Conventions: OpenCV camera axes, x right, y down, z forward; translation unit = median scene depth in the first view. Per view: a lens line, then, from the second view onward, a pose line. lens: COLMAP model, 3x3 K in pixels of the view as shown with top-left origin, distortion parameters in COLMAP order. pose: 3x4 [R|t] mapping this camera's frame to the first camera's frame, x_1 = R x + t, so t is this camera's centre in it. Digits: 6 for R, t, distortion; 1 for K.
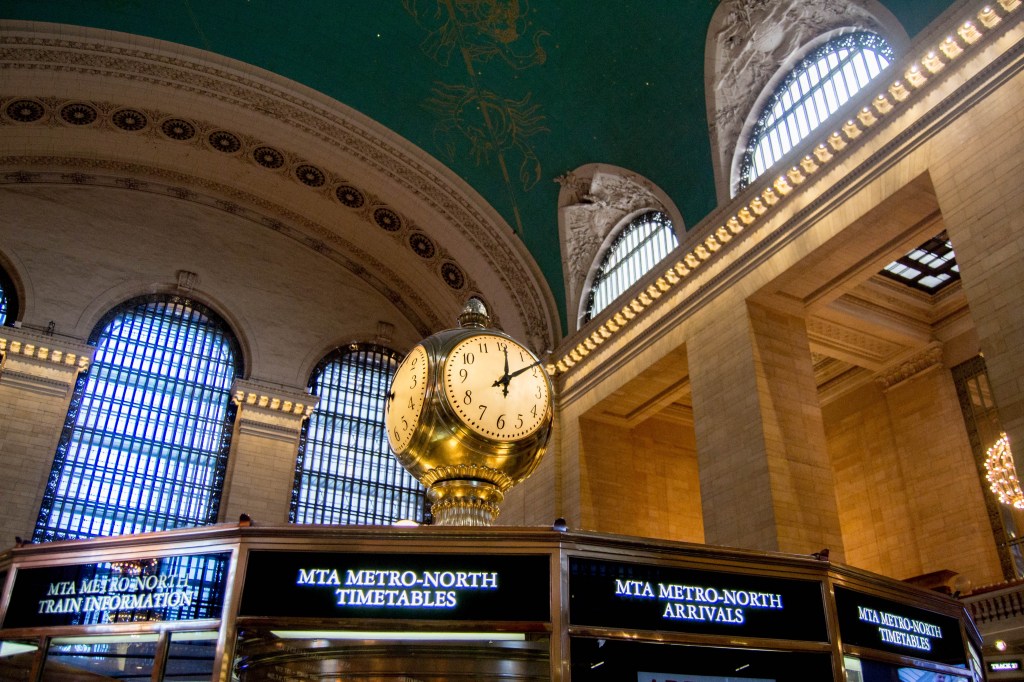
lens RADIAL K [[820.5, 0, 512.0], [0, 820.5, 341.0], [0, 0, 1]] dist [-0.080420, 0.008342]
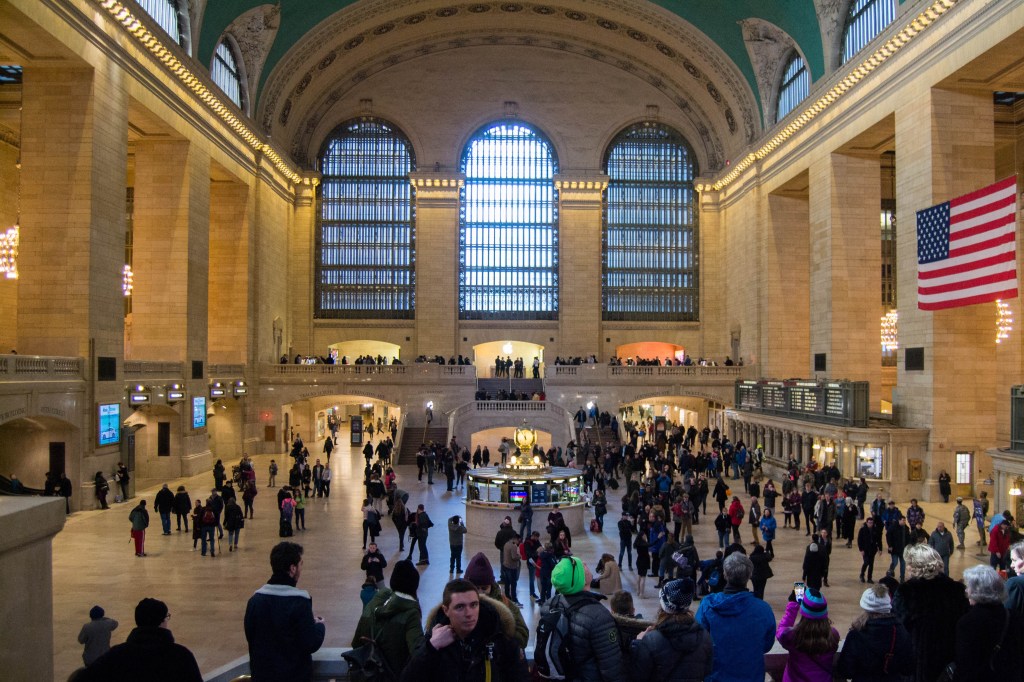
lens RADIAL K [[820.5, 0, 512.0], [0, 820.5, 341.0], [0, 0, 1]] dist [-0.080420, 0.008342]
pose [[0.894562, -0.028081, -0.446062, 0.260488], [0.226350, 0.889037, 0.397969, -0.300325], [0.385390, -0.456974, 0.801654, -0.389488]]
